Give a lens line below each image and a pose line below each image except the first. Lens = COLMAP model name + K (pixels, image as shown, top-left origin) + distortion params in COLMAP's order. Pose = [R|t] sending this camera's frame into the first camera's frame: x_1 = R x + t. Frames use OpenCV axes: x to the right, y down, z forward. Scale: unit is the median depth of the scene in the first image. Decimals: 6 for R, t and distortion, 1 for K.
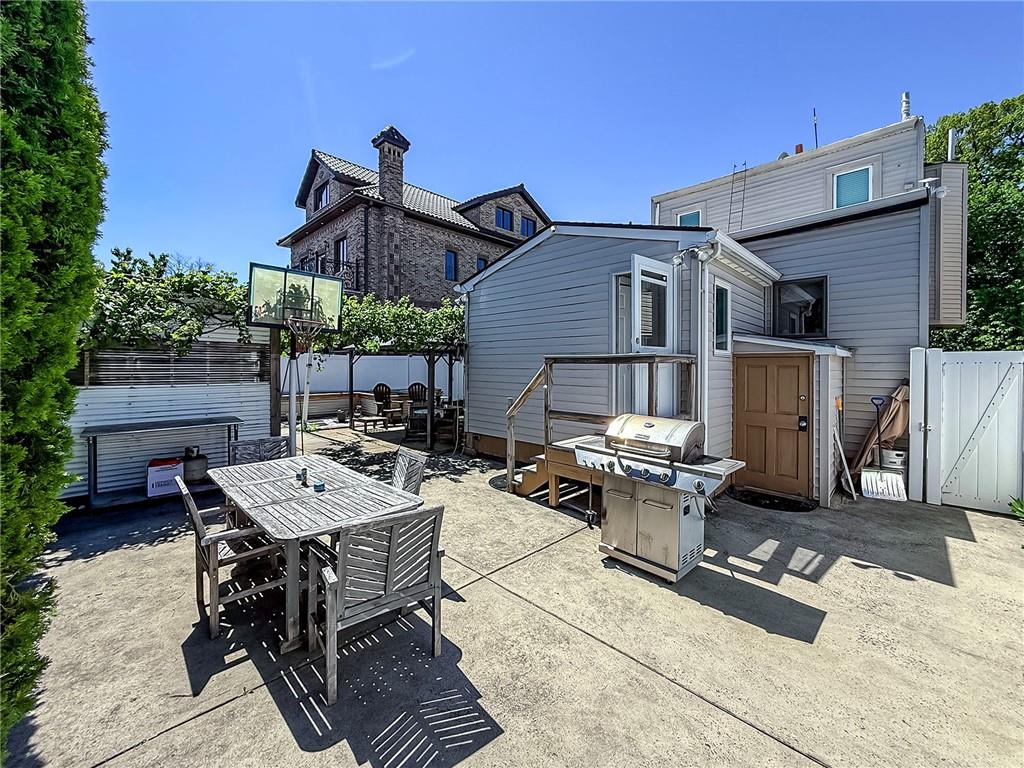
lens RADIAL K [[413.1, 0, 520.0], [0, 413.1, 373.6], [0, 0, 1]] dist [-0.001397, -0.000332]
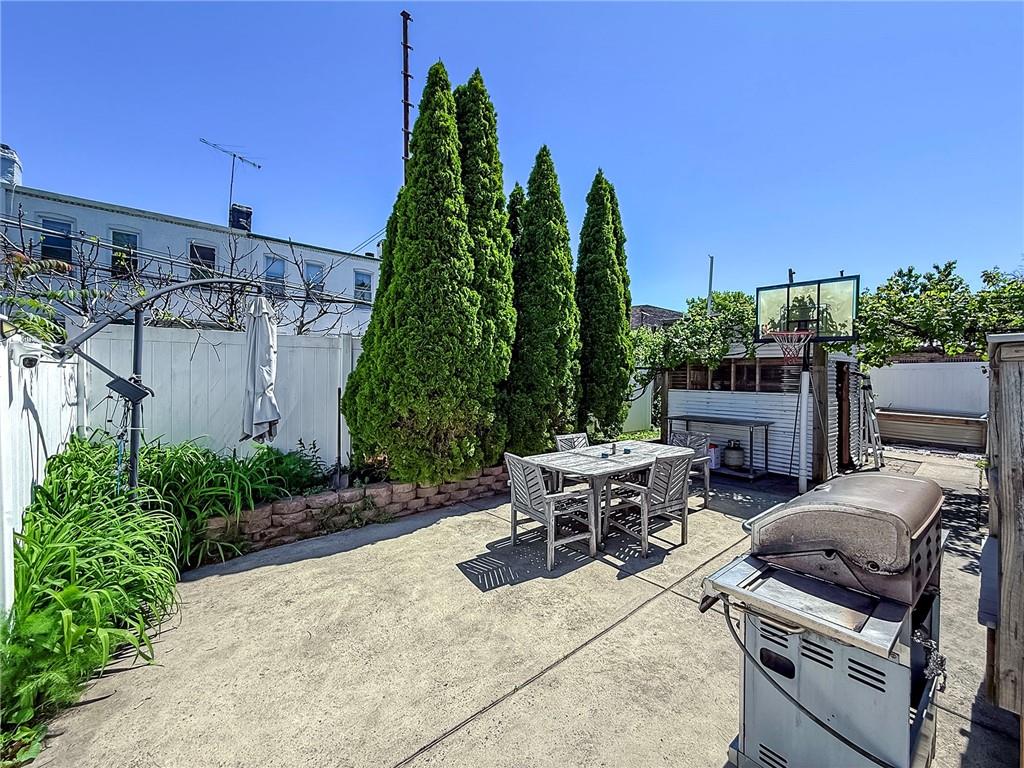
lens RADIAL K [[413.1, 0, 517.1], [0, 413.1, 379.6], [0, 0, 1]] dist [-0.001397, -0.000332]
pose [[-0.094036, 0.002136, -0.995567, 0.517208], [-0.029517, 0.999552, 0.004932, 0.001637], [0.995131, 0.029850, -0.093931, 0.410586]]
